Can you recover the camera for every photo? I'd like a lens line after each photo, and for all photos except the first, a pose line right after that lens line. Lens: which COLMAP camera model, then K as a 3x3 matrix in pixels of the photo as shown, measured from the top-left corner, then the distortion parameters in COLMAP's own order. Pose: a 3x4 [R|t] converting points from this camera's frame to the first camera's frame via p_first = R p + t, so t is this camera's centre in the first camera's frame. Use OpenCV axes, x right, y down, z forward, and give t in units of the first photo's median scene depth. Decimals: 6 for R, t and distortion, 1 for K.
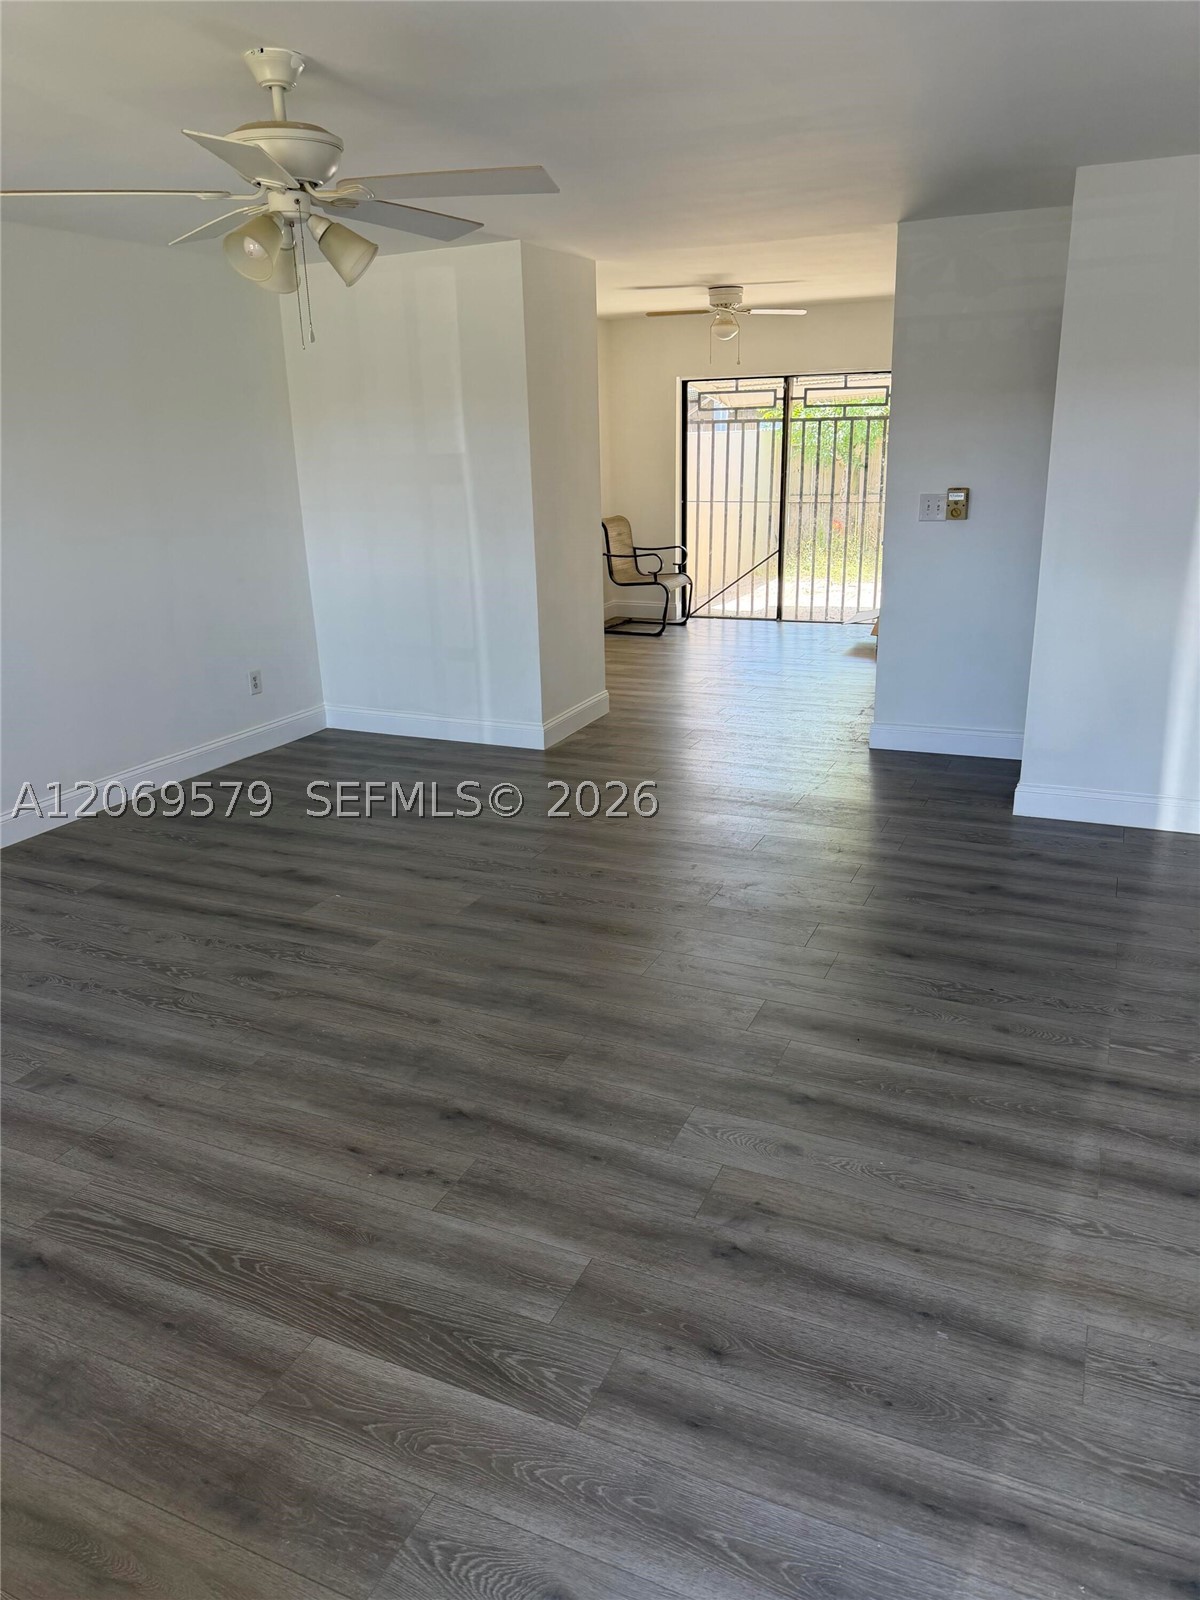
lens RADIAL K [[1133.8, 0, 600.0], [0, 1133.8, 800.0], [0, 0, 1]] dist [-0.003866, -0.004787]
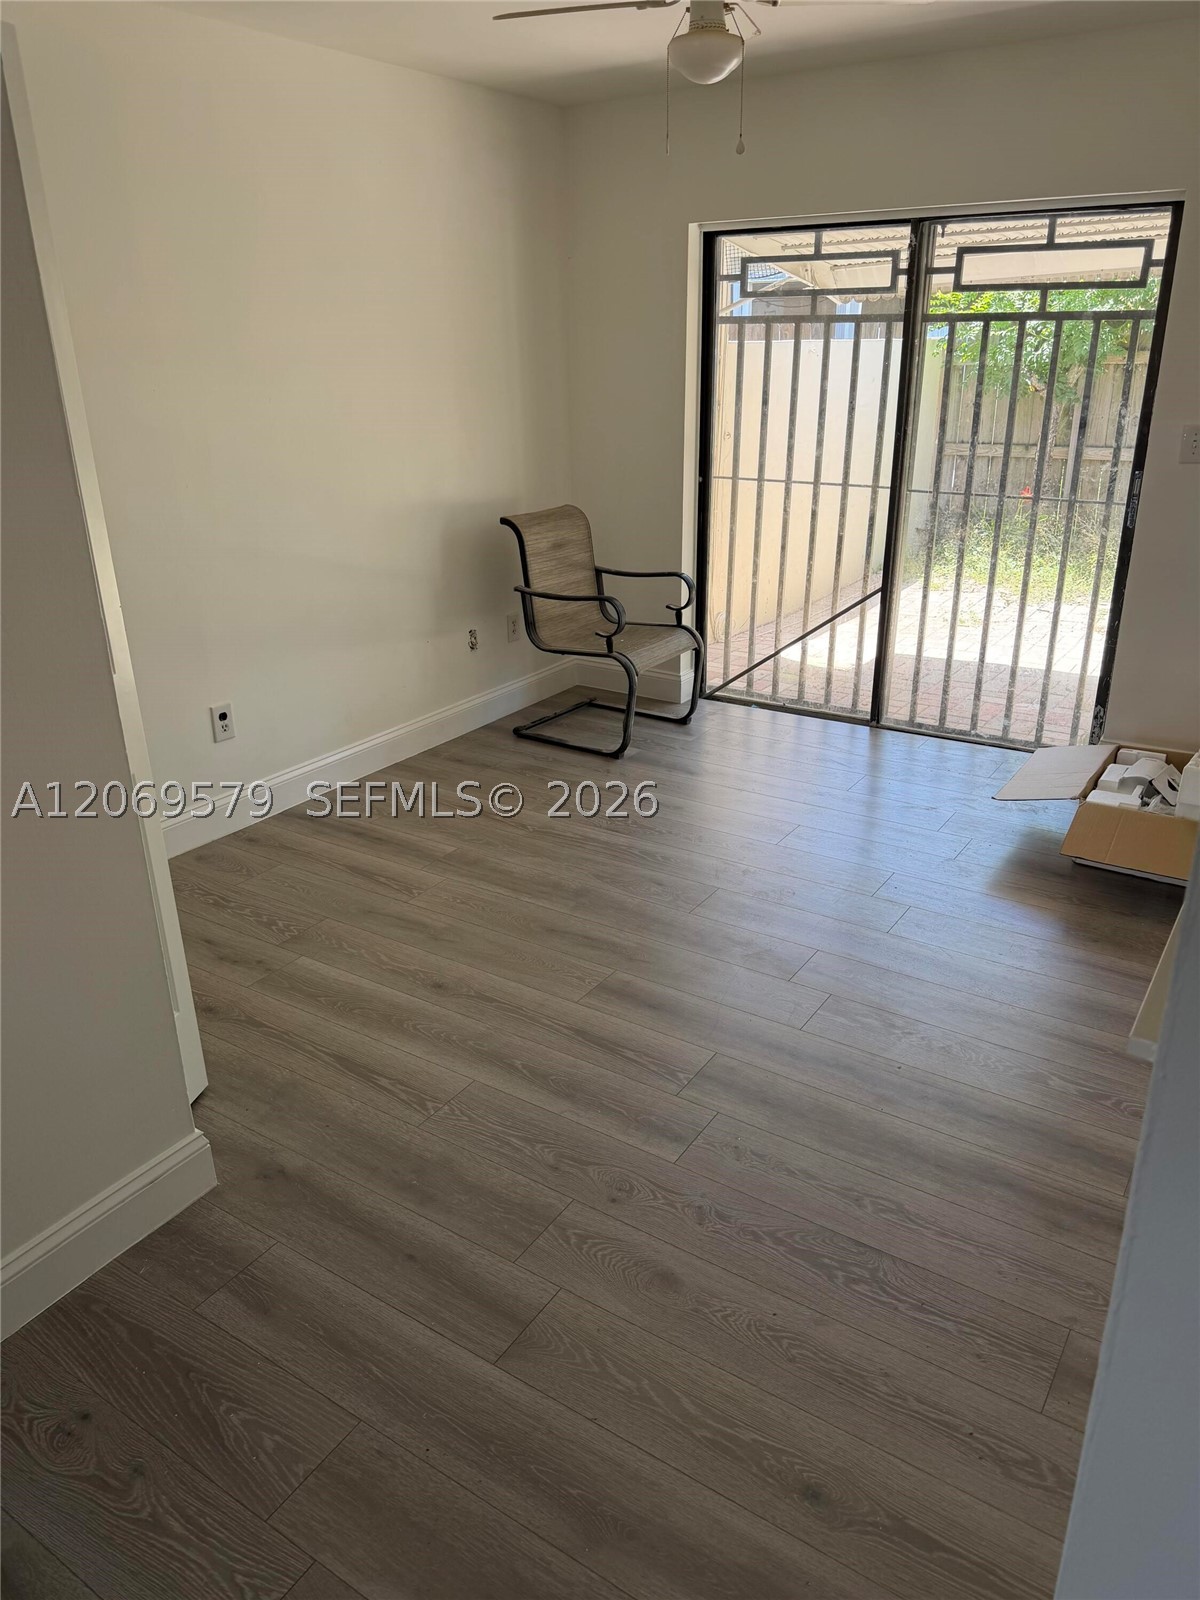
lens RADIAL K [[1133.8, 0, 600.0], [0, 1133.8, 800.0], [0, 0, 1]] dist [-0.003866, -0.004787]
pose [[0.986523, 0.071458, -0.147194, 0.117245], [-0.058744, 0.994299, 0.088985, -0.167574], [0.152714, -0.079139, 0.985097, 0.492296]]
